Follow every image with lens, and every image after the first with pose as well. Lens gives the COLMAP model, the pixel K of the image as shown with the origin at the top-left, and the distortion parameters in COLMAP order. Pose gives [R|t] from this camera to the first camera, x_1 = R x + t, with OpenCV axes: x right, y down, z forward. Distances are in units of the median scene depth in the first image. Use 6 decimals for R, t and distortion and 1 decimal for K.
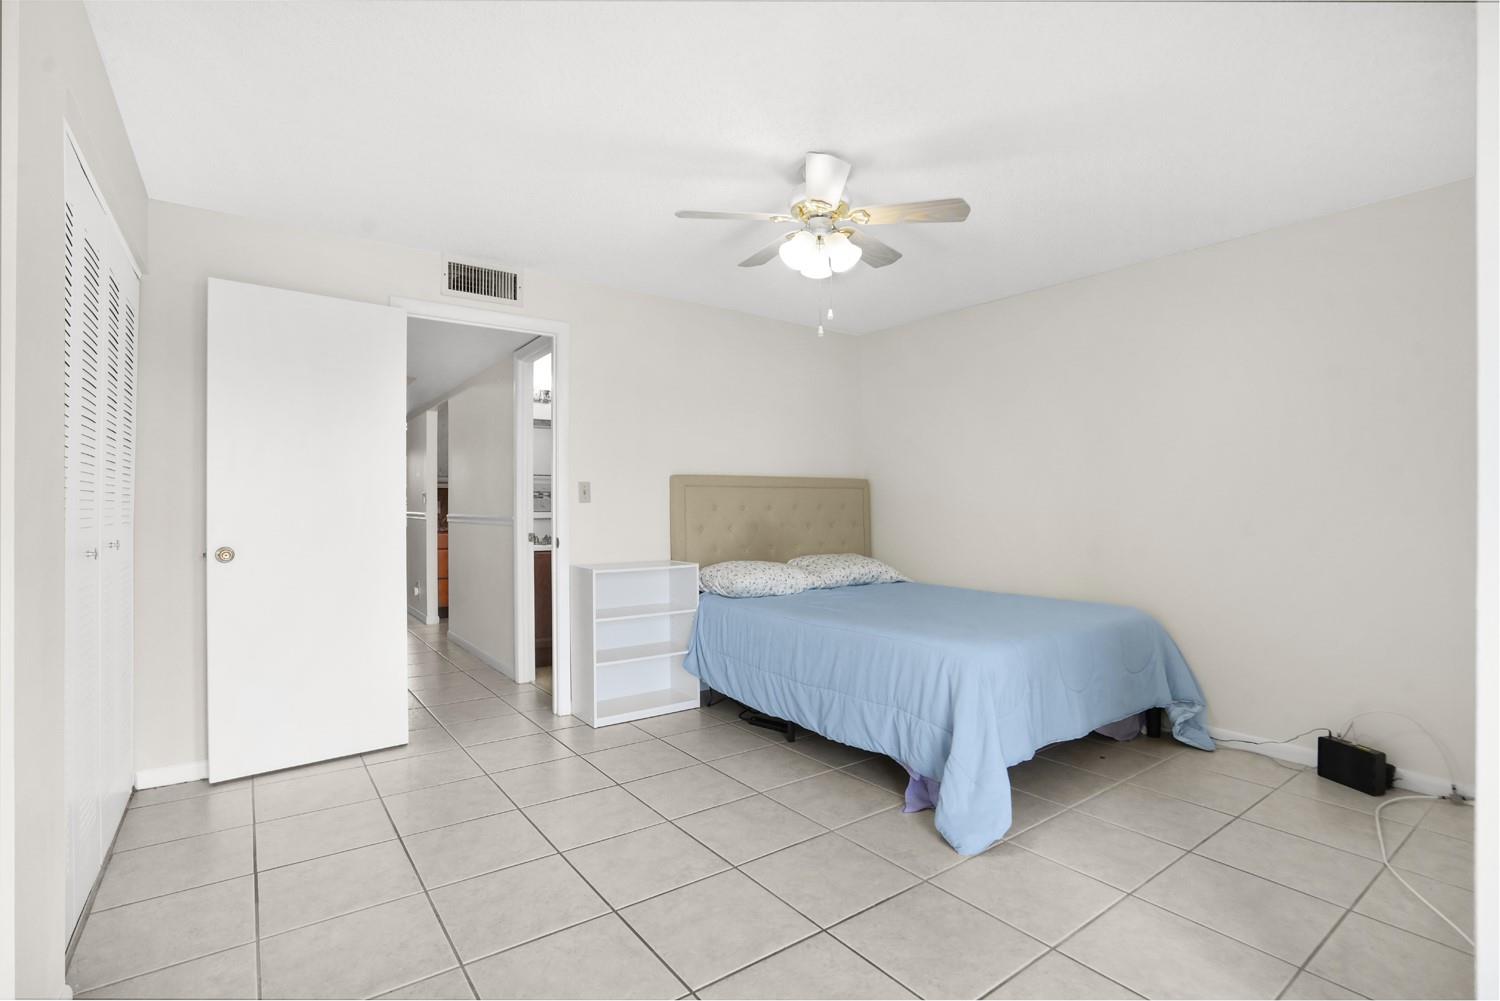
lens RADIAL K [[729.3, 0, 757.6], [0, 729.3, 498.1], [0, 0, 1]] dist [-0.080348, 0.000025]
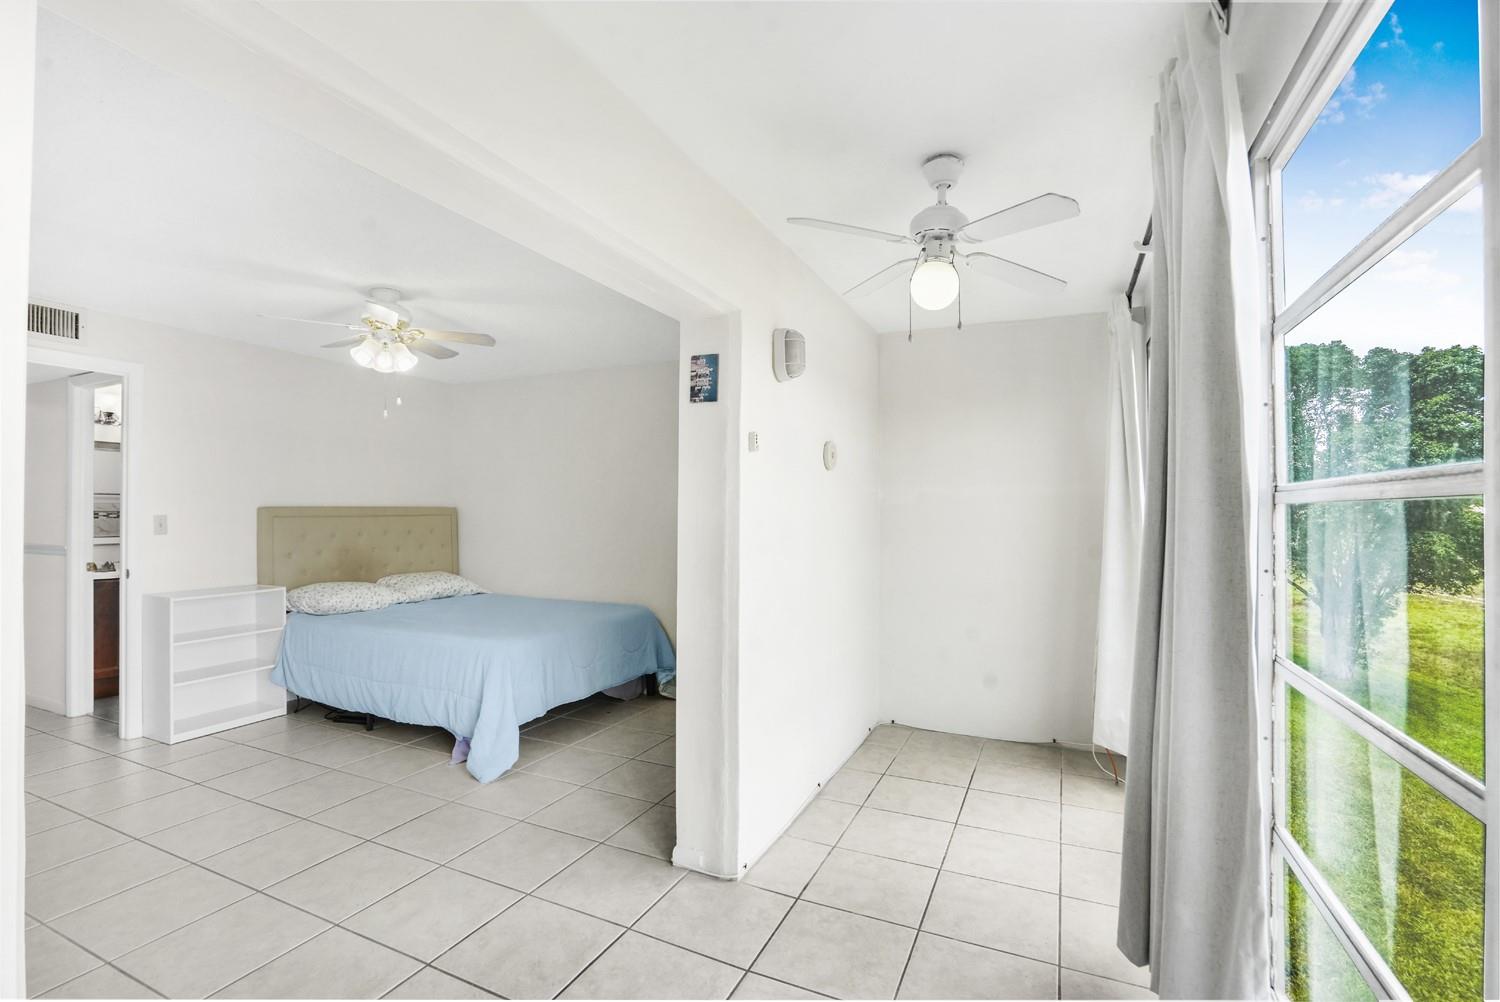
lens RADIAL K [[685.6, 0, 745.9], [0, 685.6, 502.0], [0, 0, 1]] dist [-0.054020, 0.018103]
pose [[0.878671, 0.008727, 0.477349, 0.052148], [-0.006290, 0.999958, -0.006702, -0.042343], [-0.477387, 0.002886, 0.878688, -0.275030]]
